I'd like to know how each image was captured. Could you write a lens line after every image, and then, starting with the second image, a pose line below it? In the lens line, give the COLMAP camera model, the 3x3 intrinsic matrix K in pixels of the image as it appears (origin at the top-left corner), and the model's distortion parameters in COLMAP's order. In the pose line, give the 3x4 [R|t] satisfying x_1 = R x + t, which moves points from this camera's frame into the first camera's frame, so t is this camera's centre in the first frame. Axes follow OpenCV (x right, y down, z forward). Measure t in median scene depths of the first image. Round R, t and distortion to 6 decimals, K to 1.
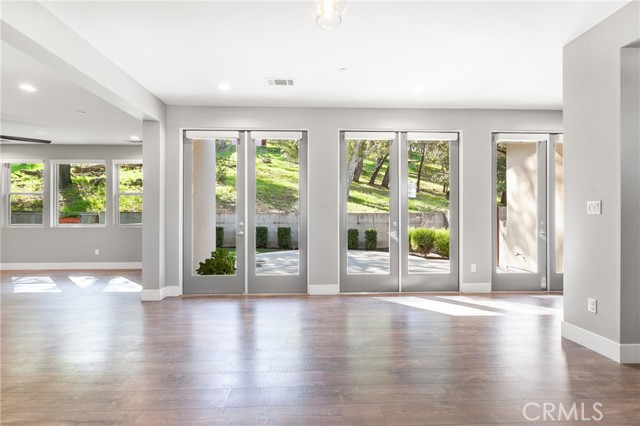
lens RADIAL K [[285.1, 0, 320.2], [0, 285.1, 216.8], [0, 0, 1]] dist [-0.000142, -0.000003]
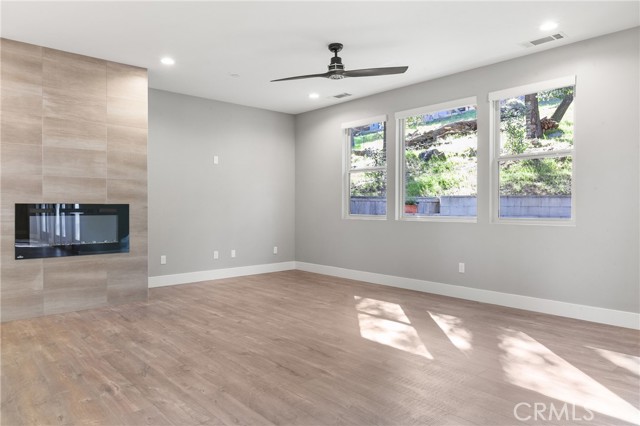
lens RADIAL K [[428.2, 0, 320.0], [0, 428.2, 213.0], [0, 0, 1]] dist [-0.000092, -0.000049]
pose [[0.639604, 0.019011, -0.768470, -0.173947], [-0.005161, 0.999778, 0.020438, 0.001050], [0.768688, -0.009106, 0.639560, 0.143470]]
